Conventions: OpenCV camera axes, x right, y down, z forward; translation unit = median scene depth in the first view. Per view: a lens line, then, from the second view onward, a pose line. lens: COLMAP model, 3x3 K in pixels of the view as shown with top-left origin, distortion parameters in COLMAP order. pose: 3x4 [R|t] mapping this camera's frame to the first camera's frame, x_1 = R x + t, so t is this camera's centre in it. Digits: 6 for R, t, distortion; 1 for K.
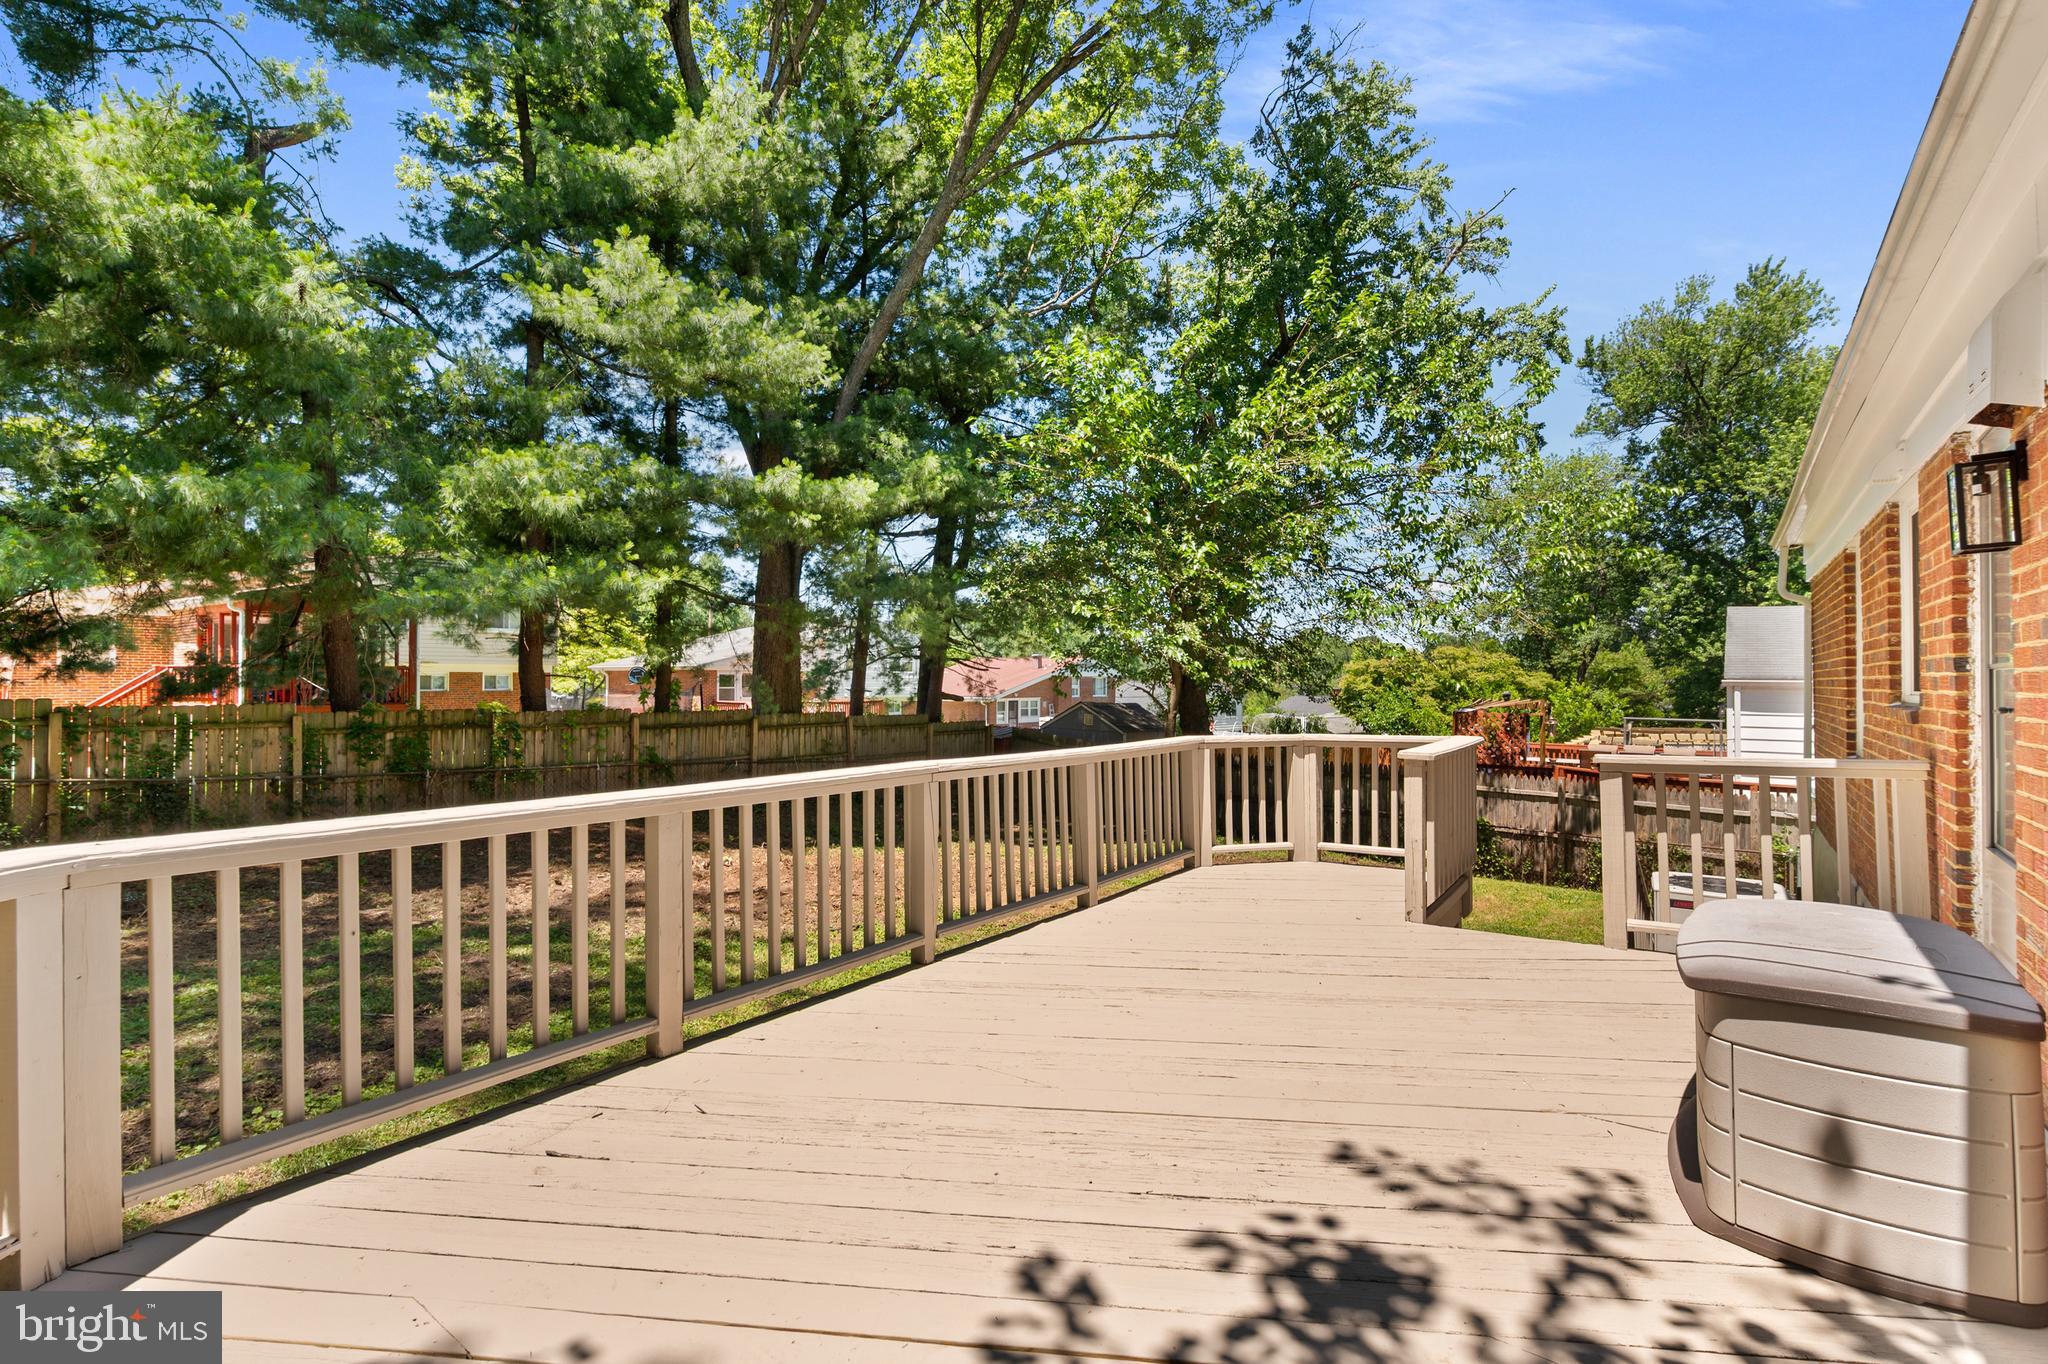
lens RADIAL K [[952.2, 0, 1006.4], [0, 952.2, 686.8], [0, 0, 1]] dist [-0.004859, 0.000576]
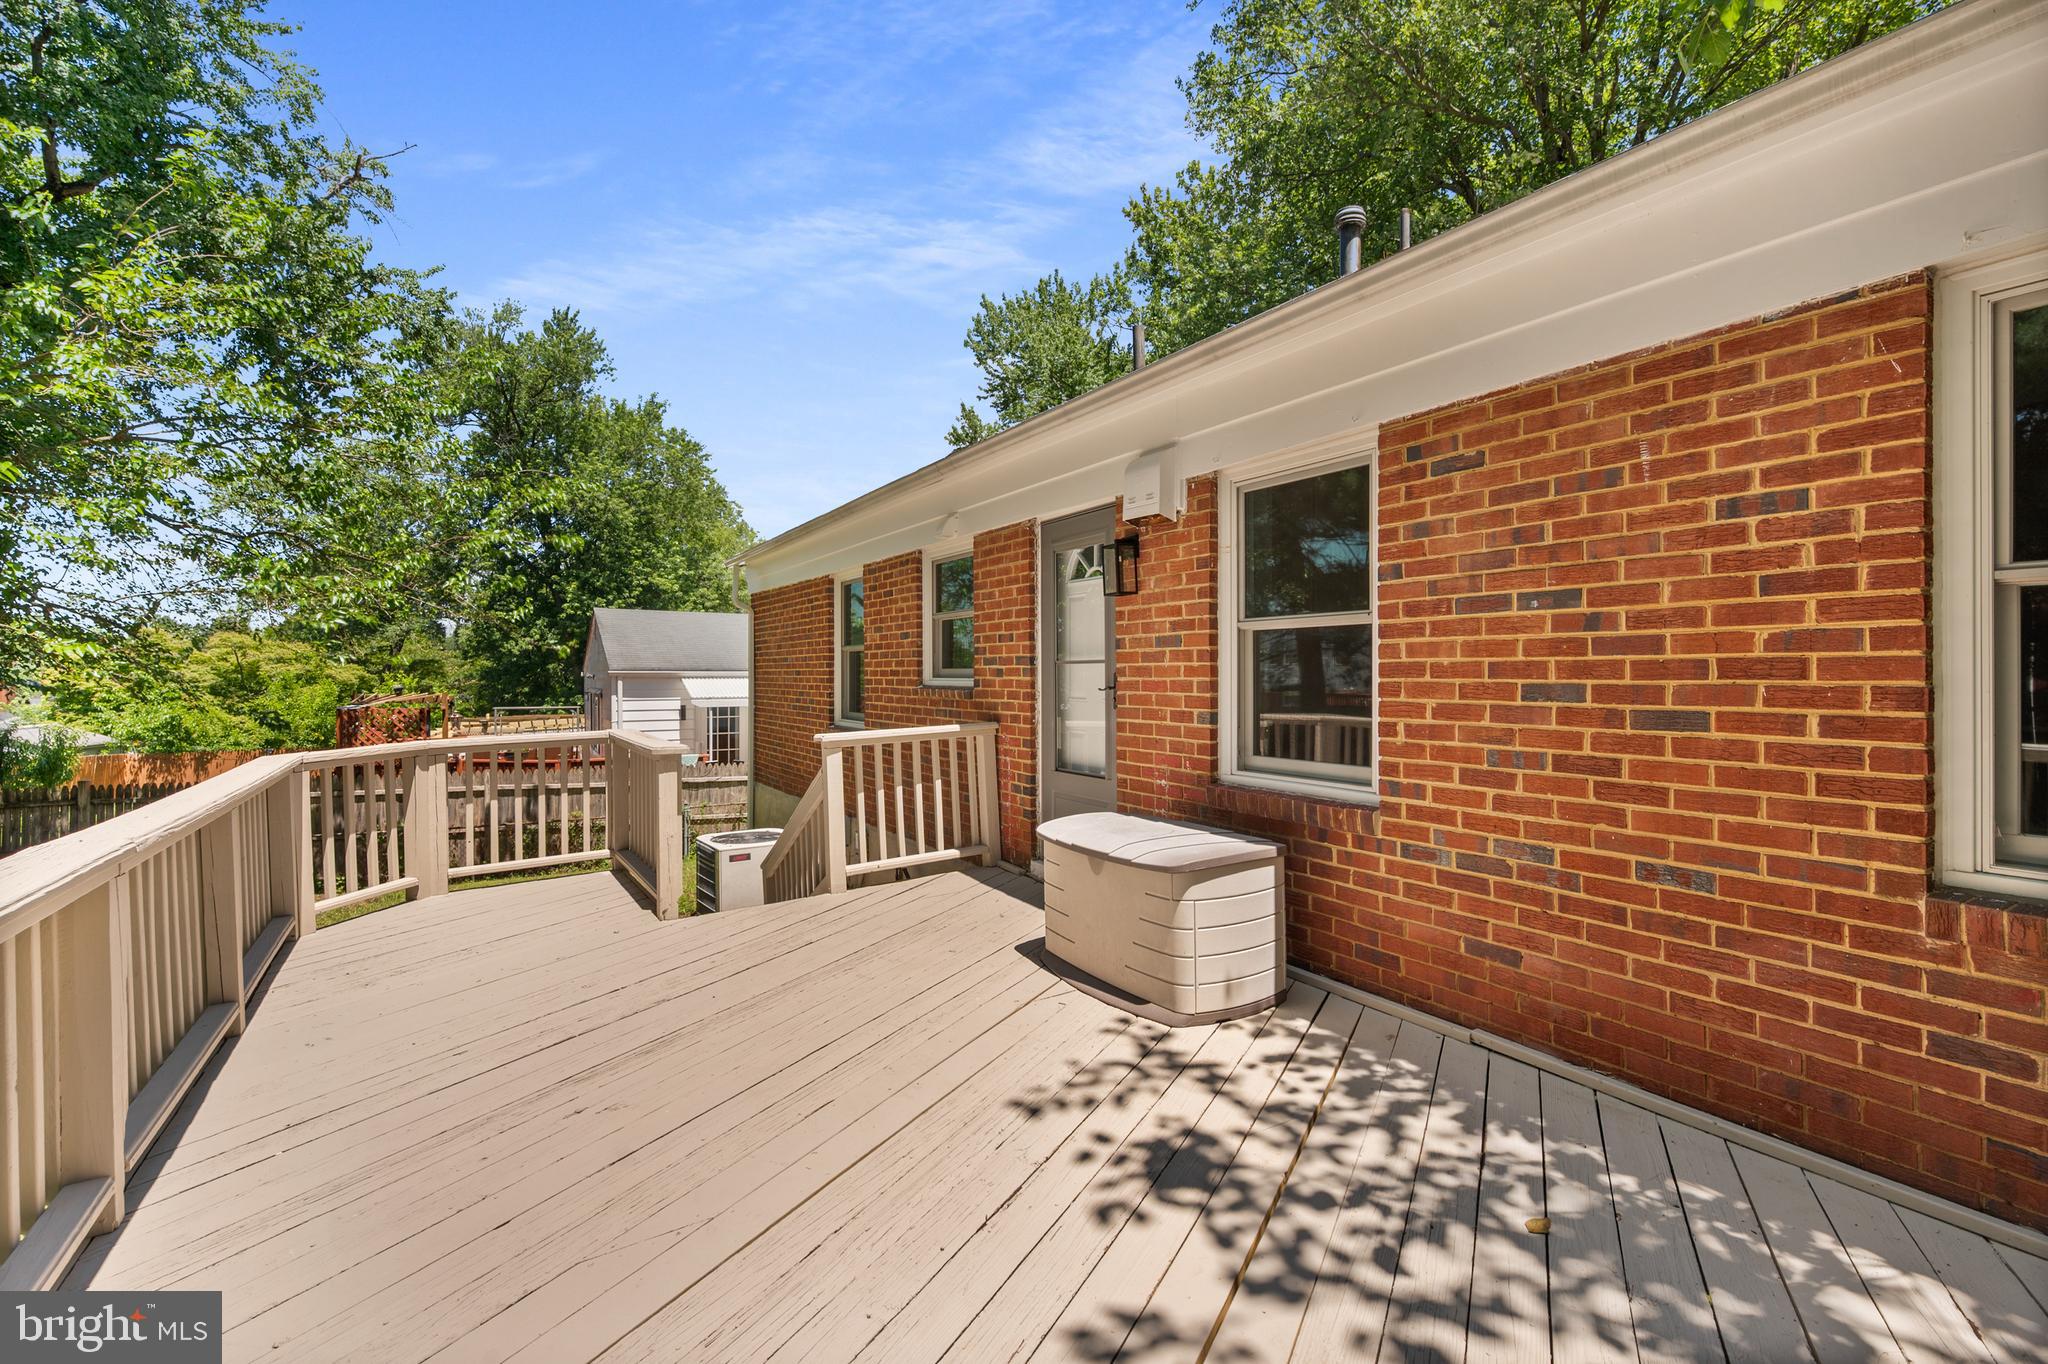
lens RADIAL K [[952.2, 0, 1004.5], [0, 952.2, 676.6], [0, 0, 1]] dist [-0.004859, 0.000576]
pose [[0.326901, -0.011953, 0.944983, -0.153521], [0.014523, 0.999865, 0.007624, -0.001546], [-0.944947, 0.011232, 0.327030, 0.146578]]
